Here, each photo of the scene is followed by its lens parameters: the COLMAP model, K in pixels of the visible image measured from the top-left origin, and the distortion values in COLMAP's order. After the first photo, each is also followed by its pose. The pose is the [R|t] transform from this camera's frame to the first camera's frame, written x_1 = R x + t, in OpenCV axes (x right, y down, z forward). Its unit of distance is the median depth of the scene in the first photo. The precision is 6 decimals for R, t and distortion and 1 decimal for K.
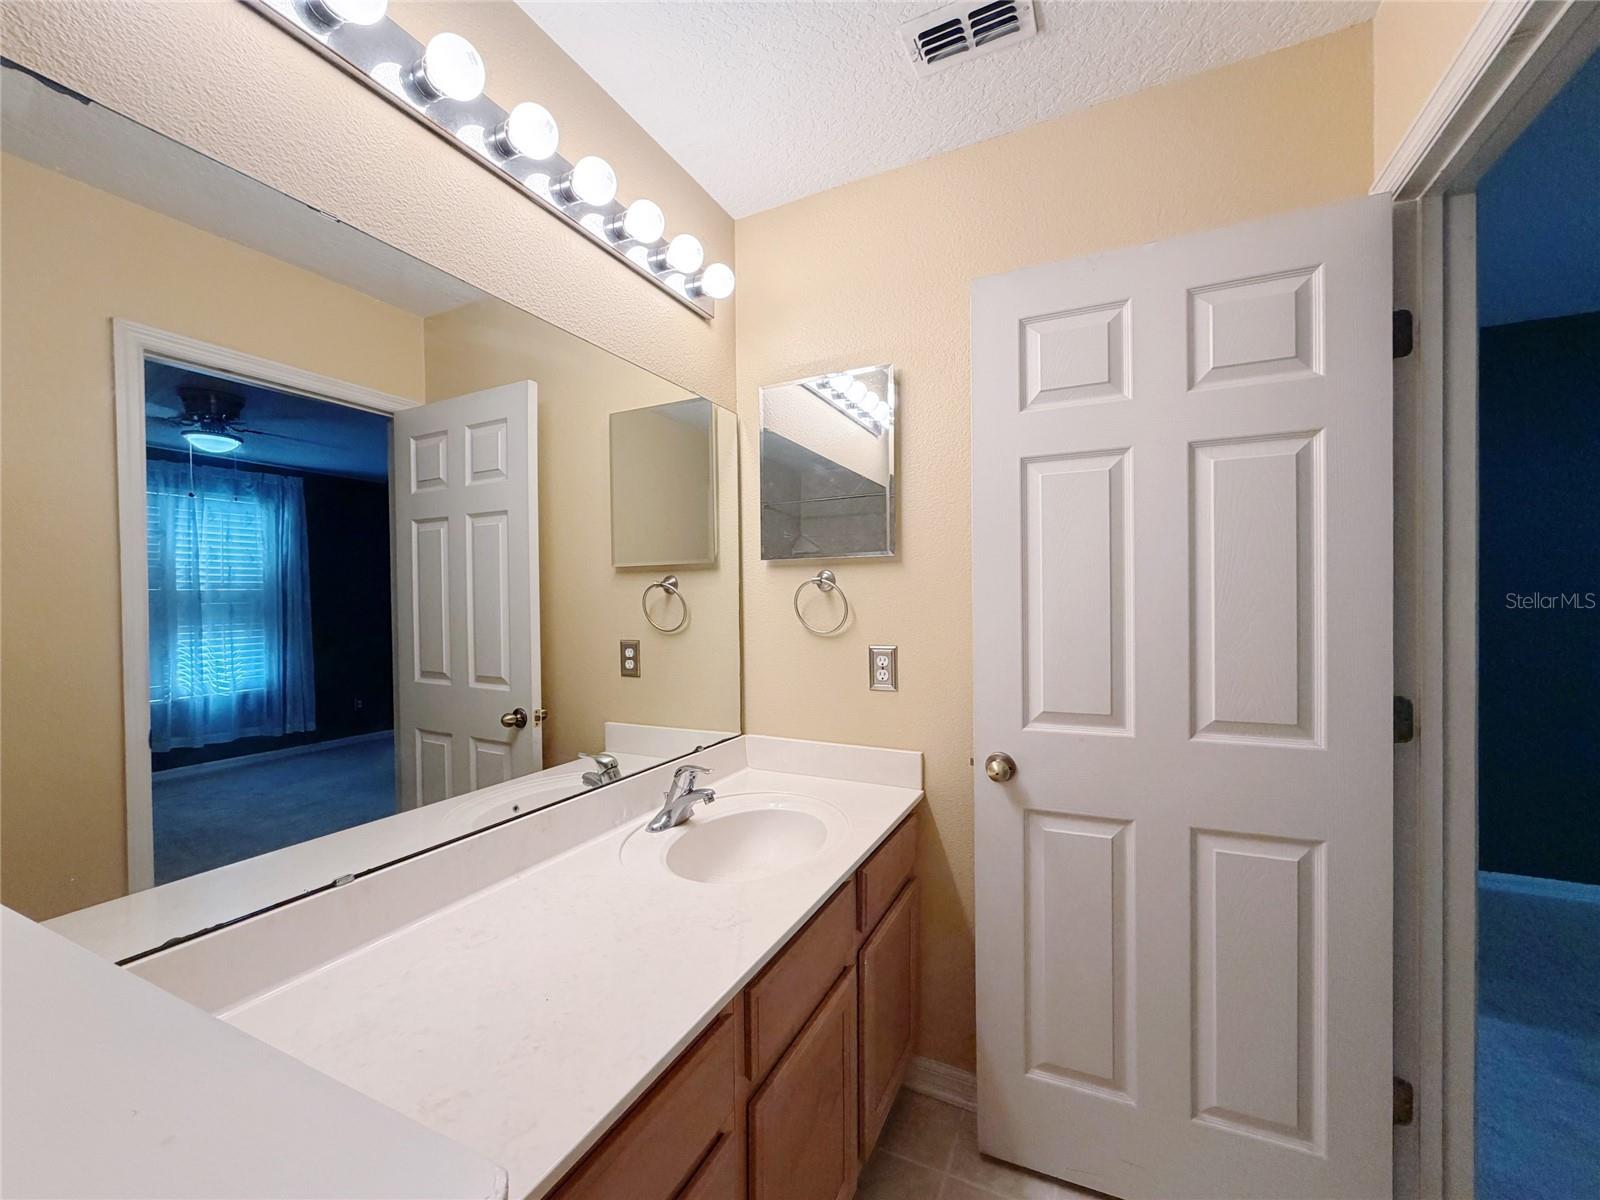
lens RADIAL K [[635.8, 0, 798.9], [0, 635.8, 599.8], [0, 0, 1]] dist [-0.001221, 0.000058]
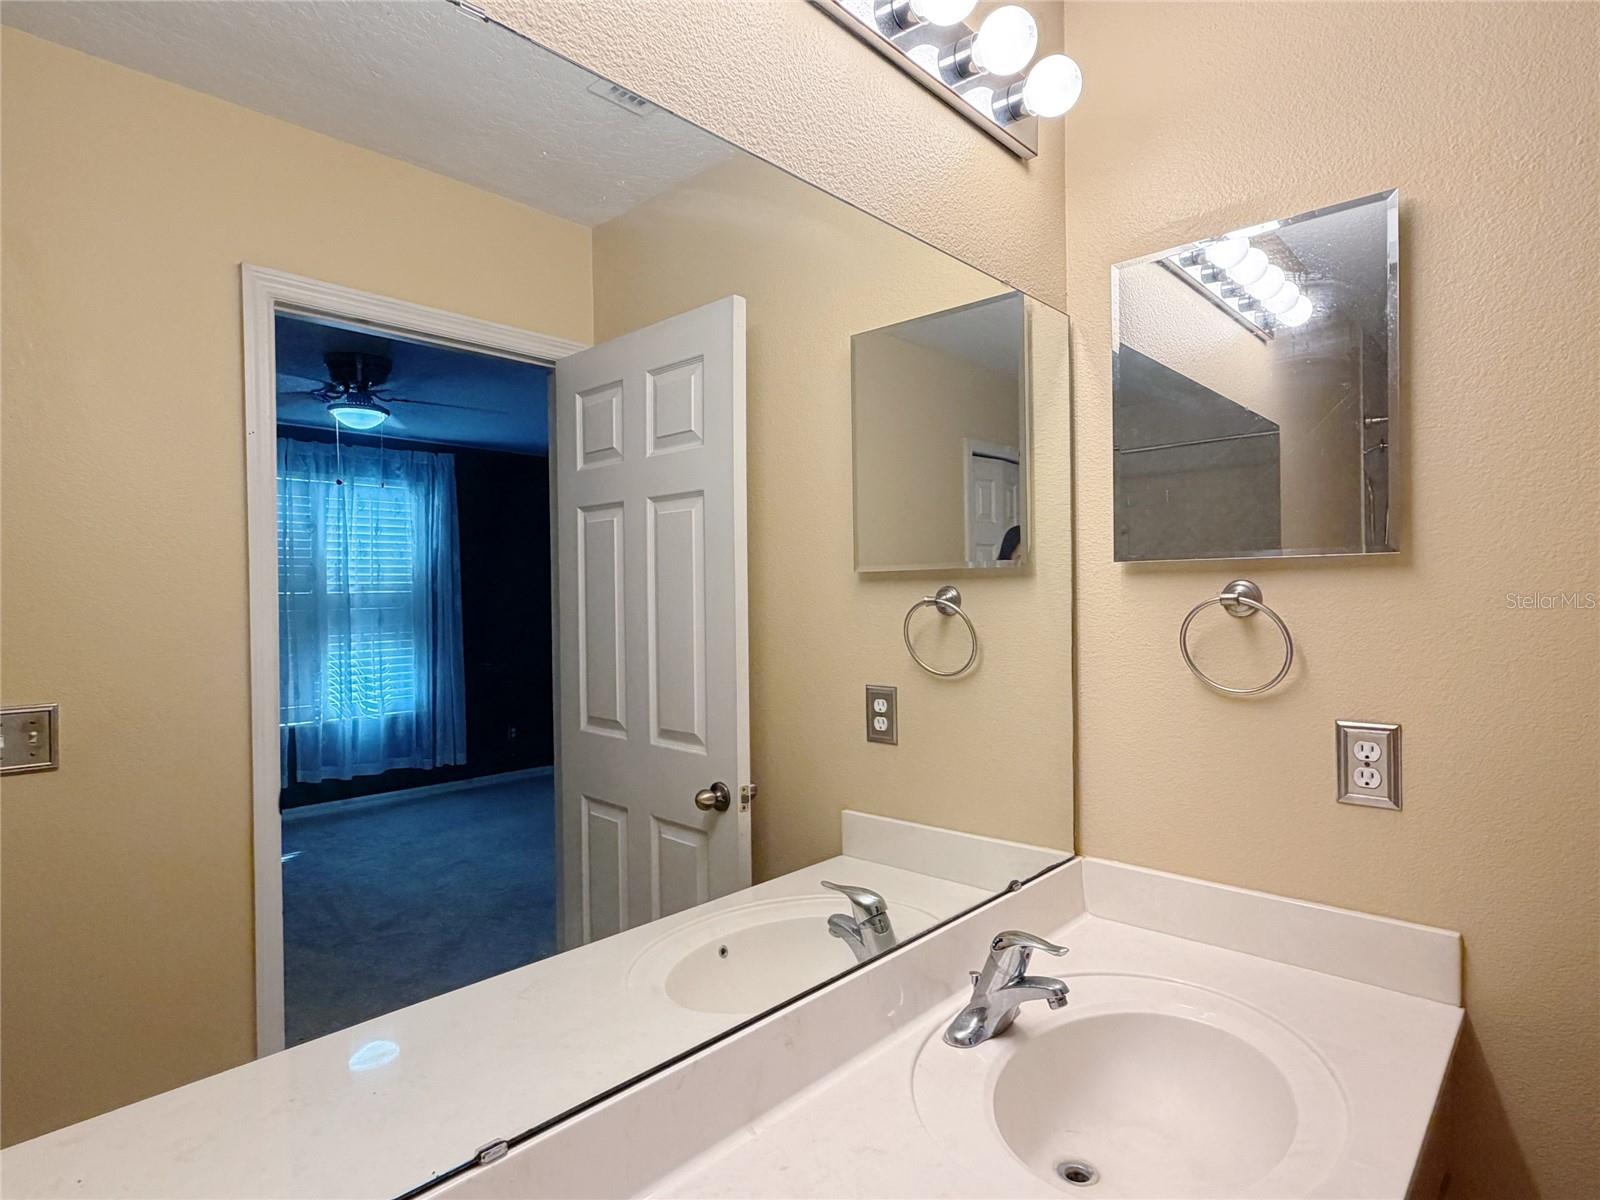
lens RADIAL K [[871.3, 0, 801.8], [0, 871.3, 582.1], [0, 0, 1]] dist [0.000930, -0.000304]
pose [[0.959636, -0.005781, -0.281187, -0.093845], [0.002116, 0.999909, -0.013335, -0.029012], [0.281238, 0.012202, 0.959560, 0.133087]]
